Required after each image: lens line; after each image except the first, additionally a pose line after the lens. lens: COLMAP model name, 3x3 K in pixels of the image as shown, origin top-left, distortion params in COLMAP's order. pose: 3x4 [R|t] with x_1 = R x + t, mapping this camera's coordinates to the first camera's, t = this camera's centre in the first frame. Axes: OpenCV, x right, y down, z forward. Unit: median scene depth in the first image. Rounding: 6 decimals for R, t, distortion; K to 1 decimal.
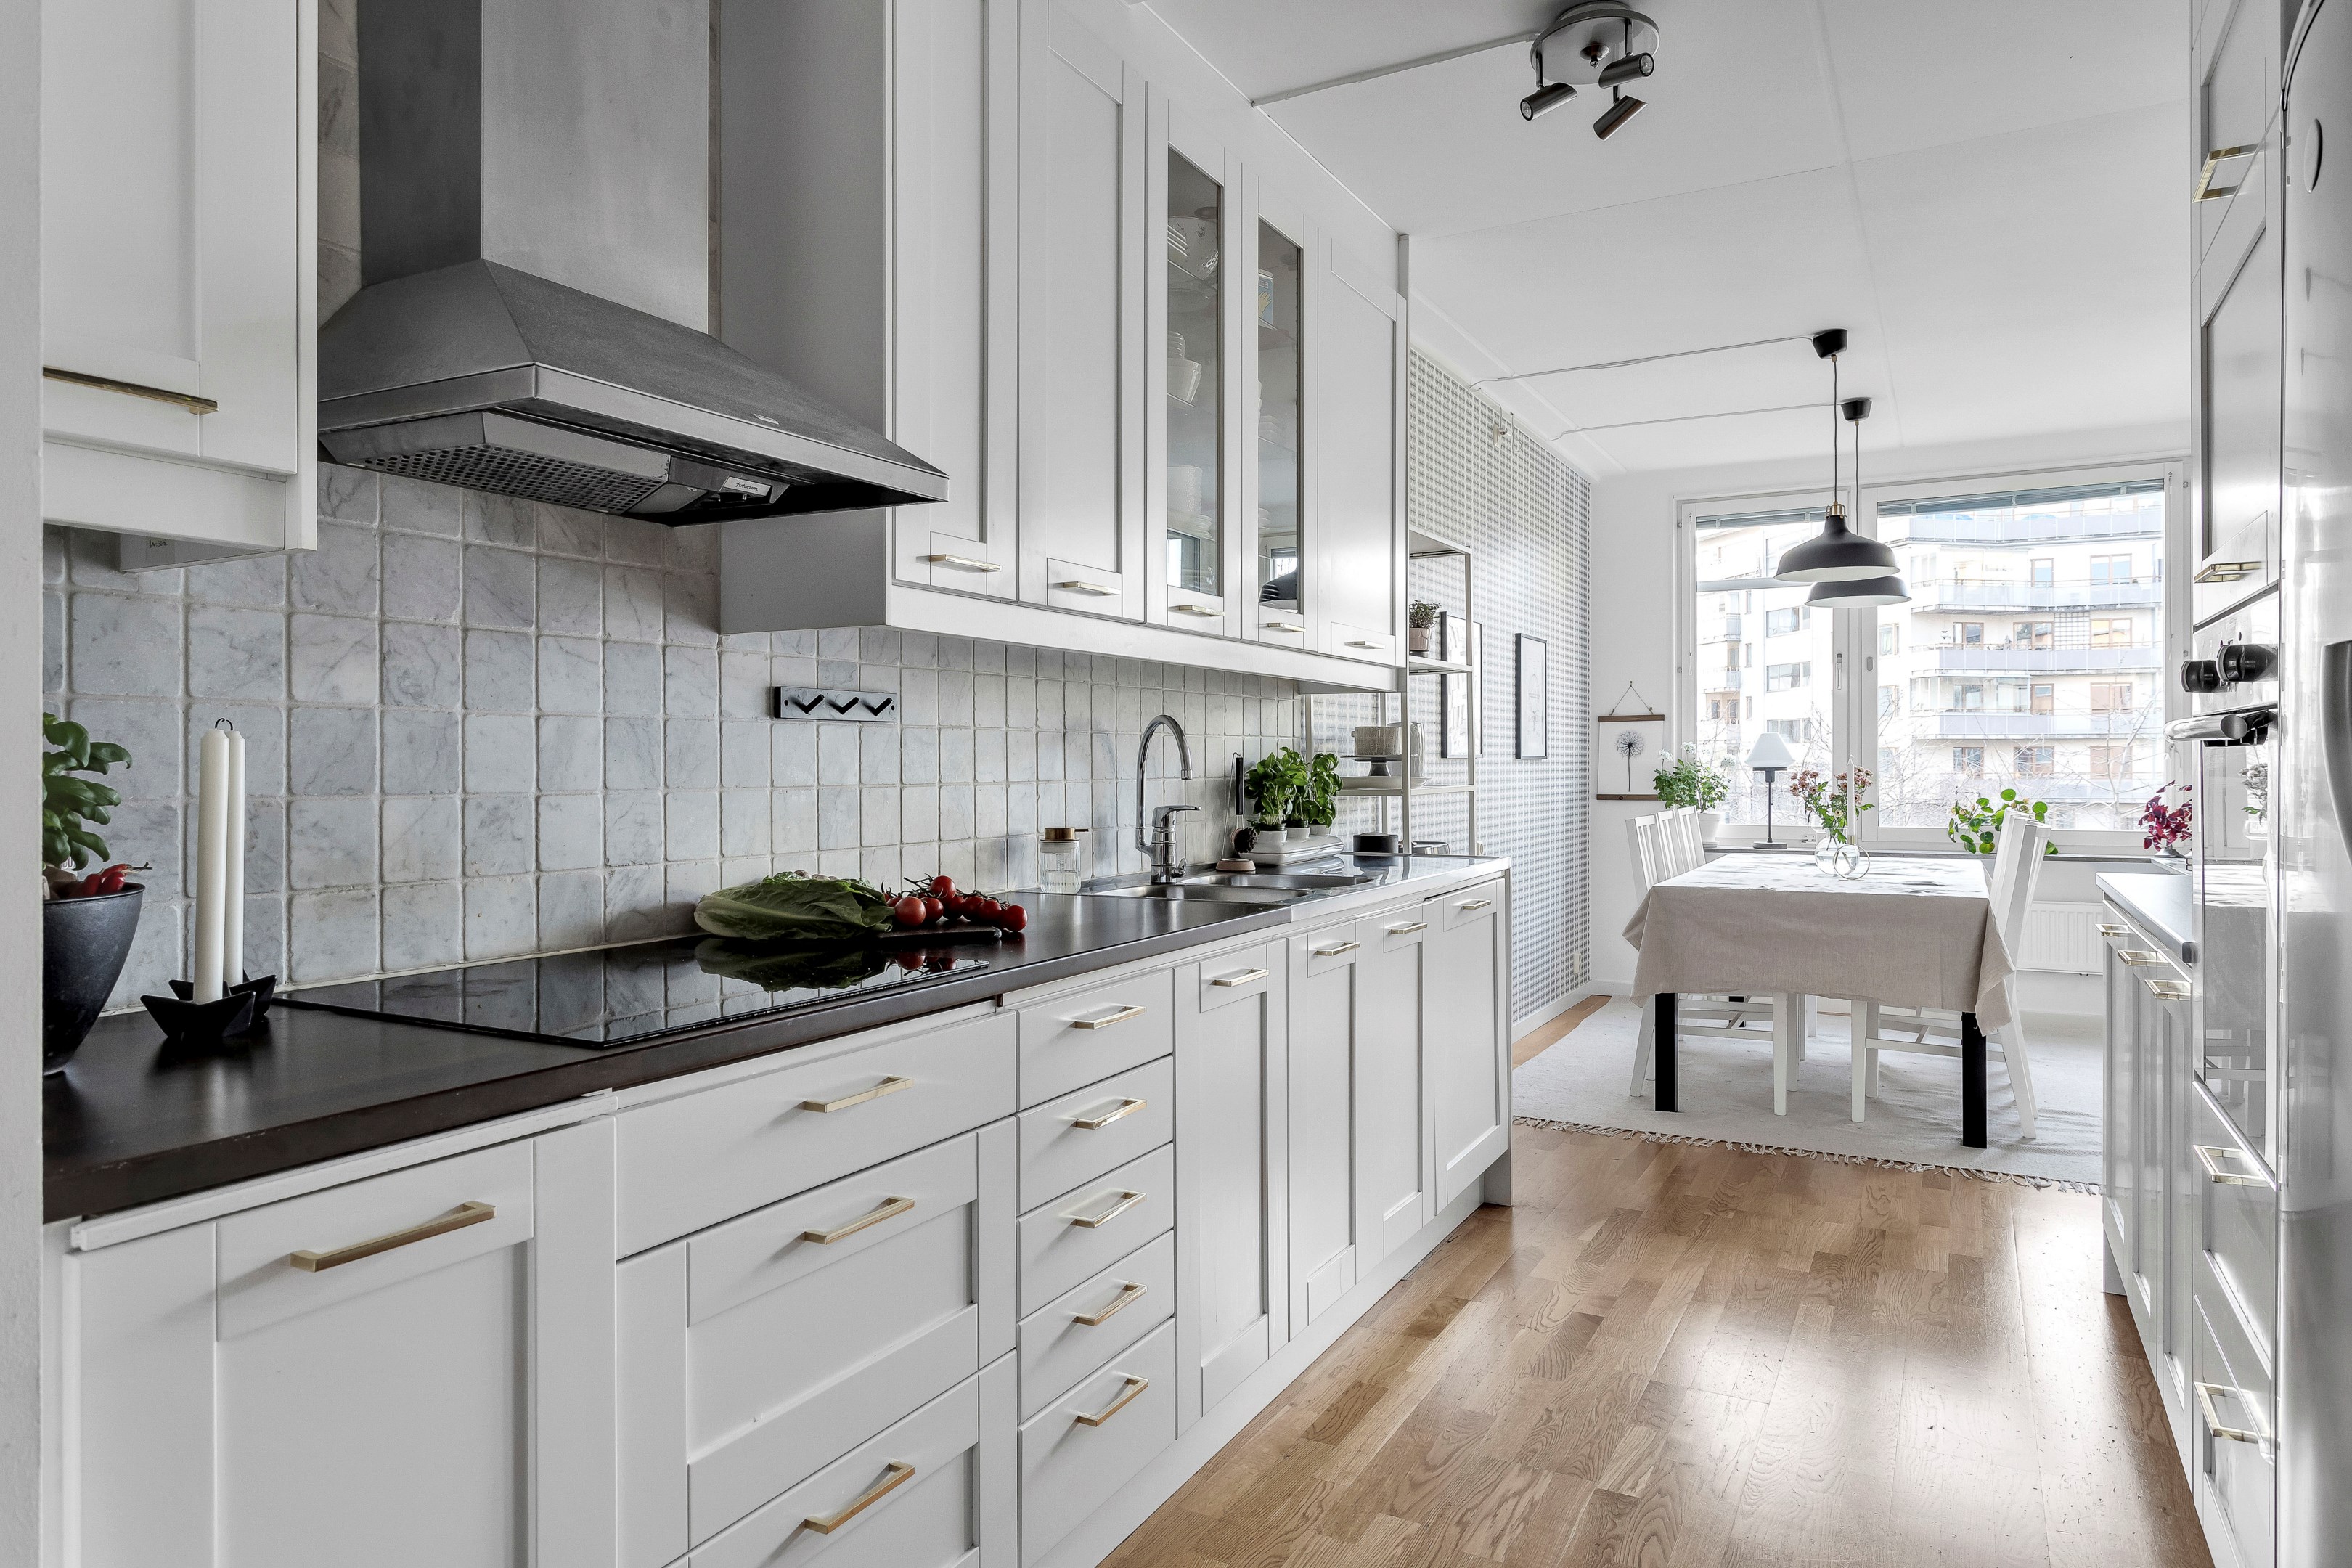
lens RADIAL K [[1447.1, 0, 1177.2], [0, 1447.1, 769.9], [0, 0, 1]] dist [-0.002813, 0.007165]
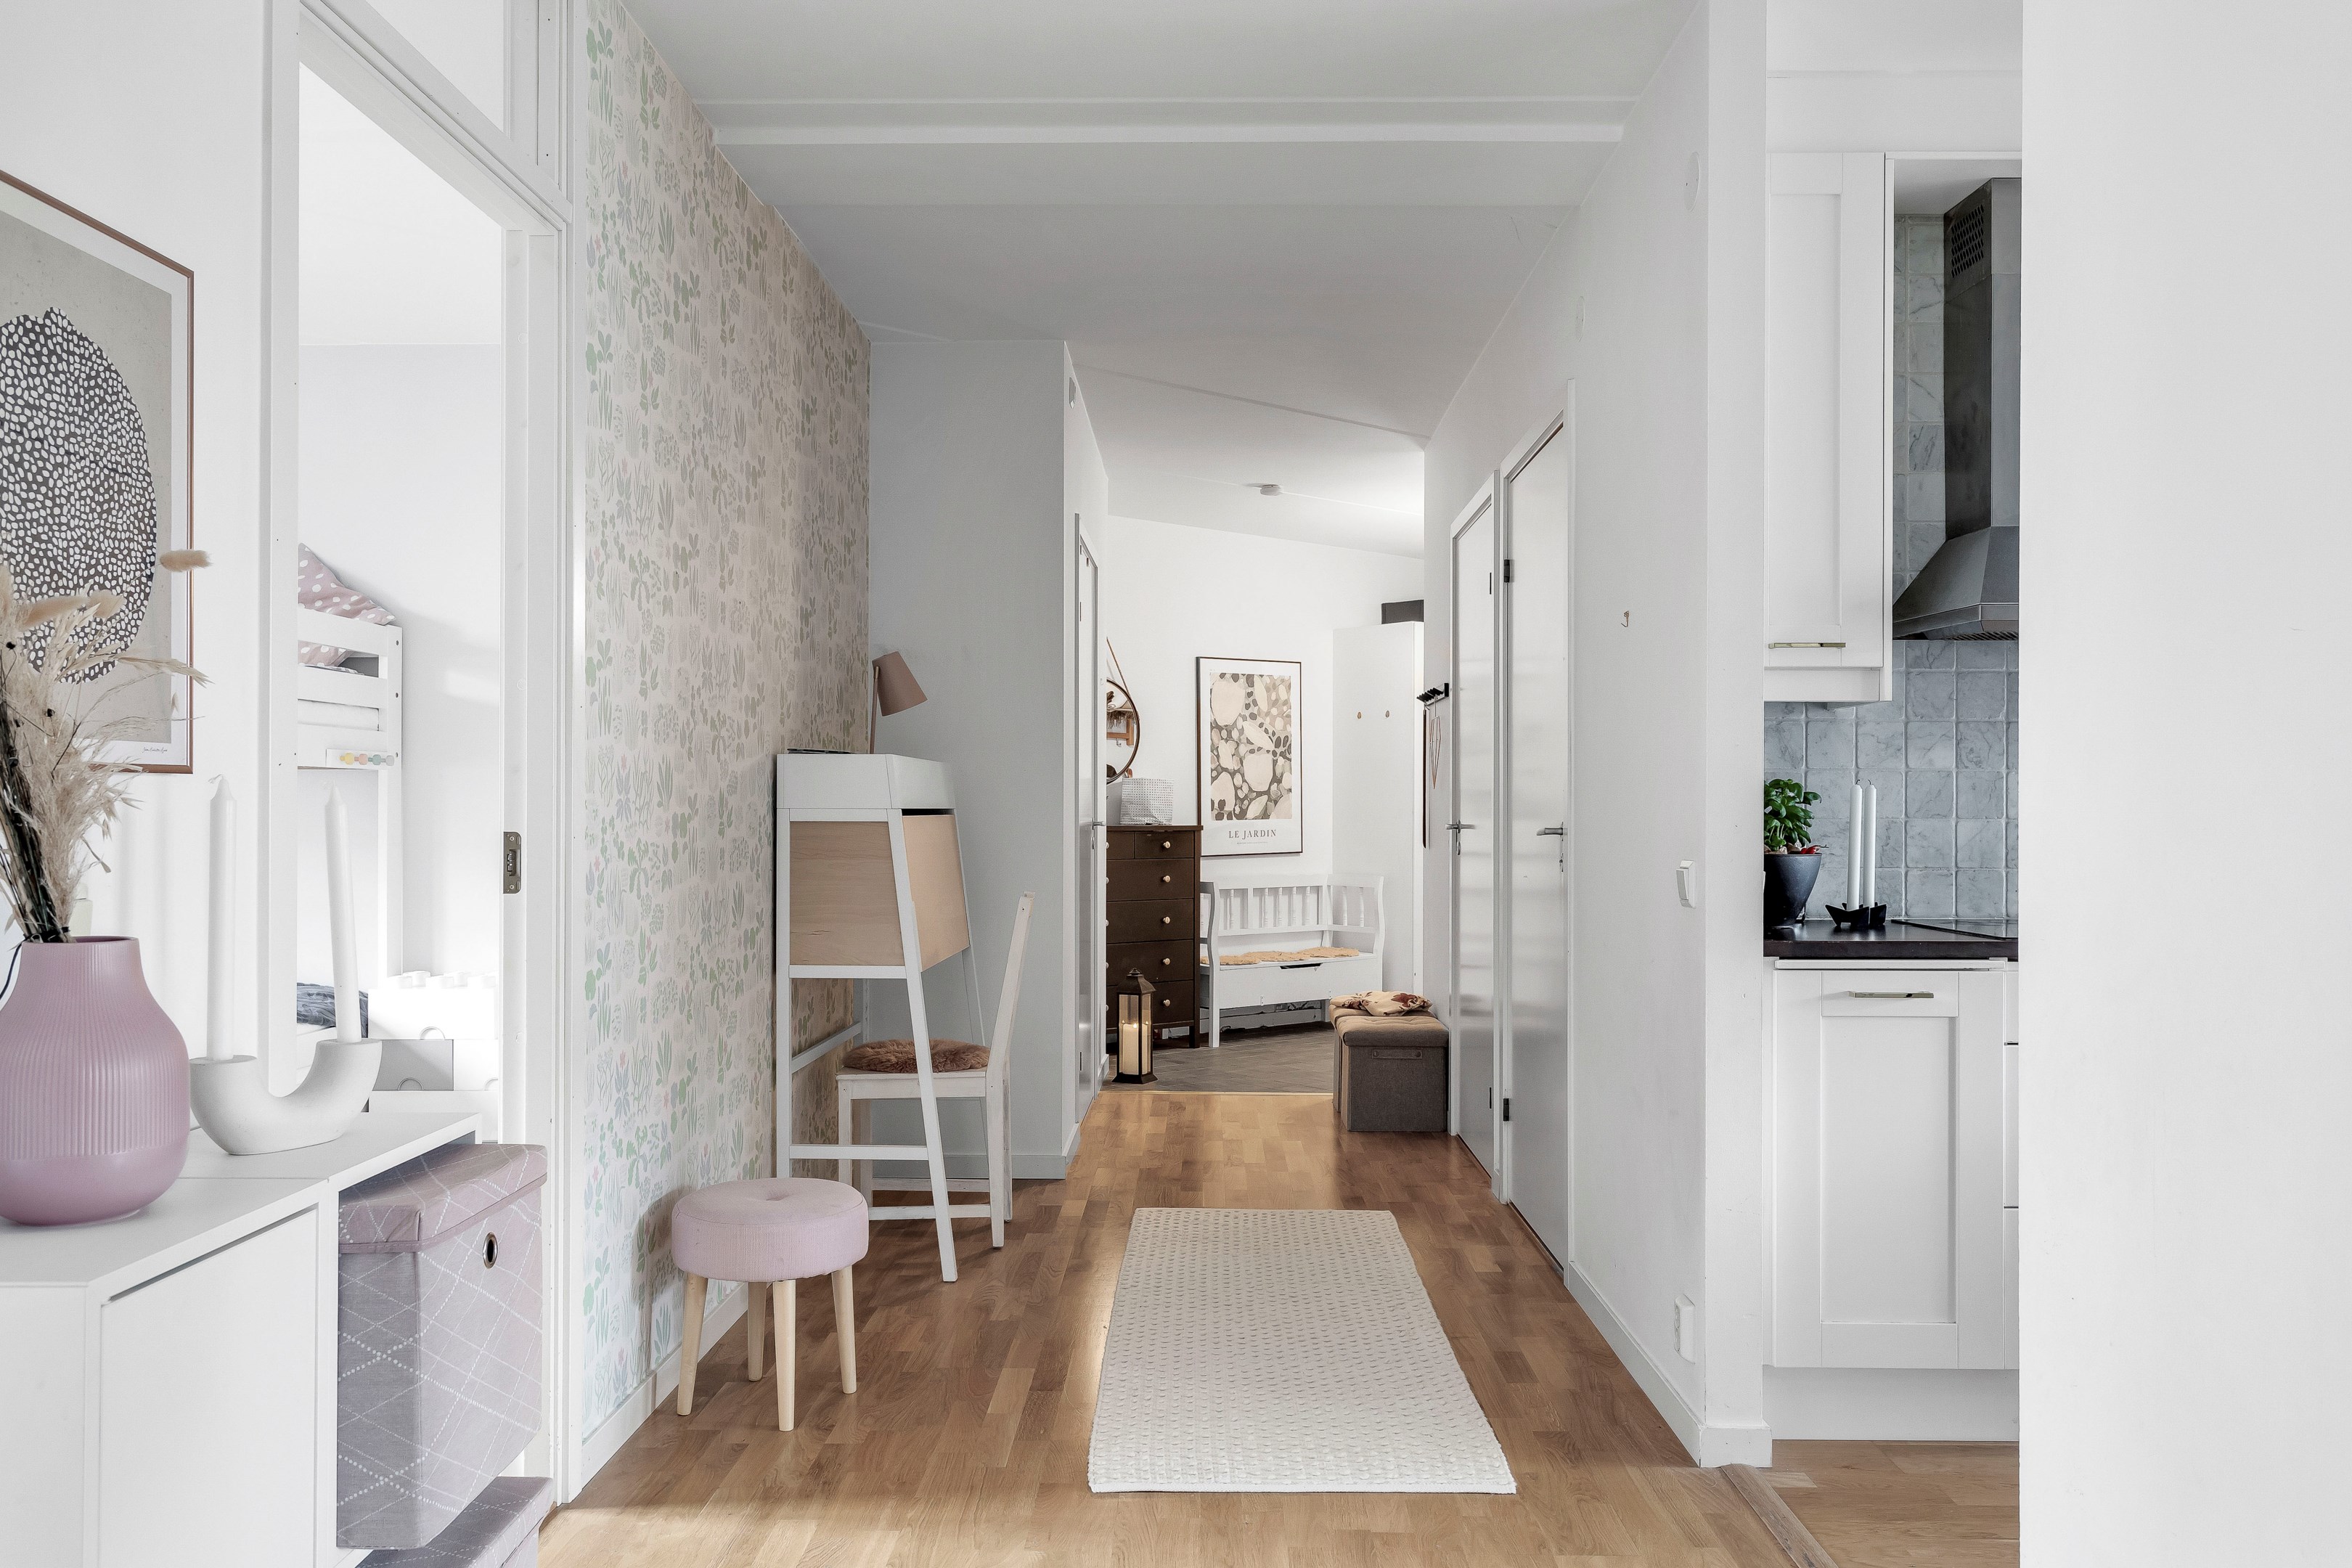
lens RADIAL K [[1743.0, 0, 1175.8], [0, 1743.0, 791.1], [0, 0, 1]] dist [0.000314, -0.000300]
pose [[0.471882, -0.006029, -0.881641, 0.957986], [-0.005376, 0.999938, -0.009715, 0.009827], [0.881645, 0.009324, 0.471821, -0.933874]]
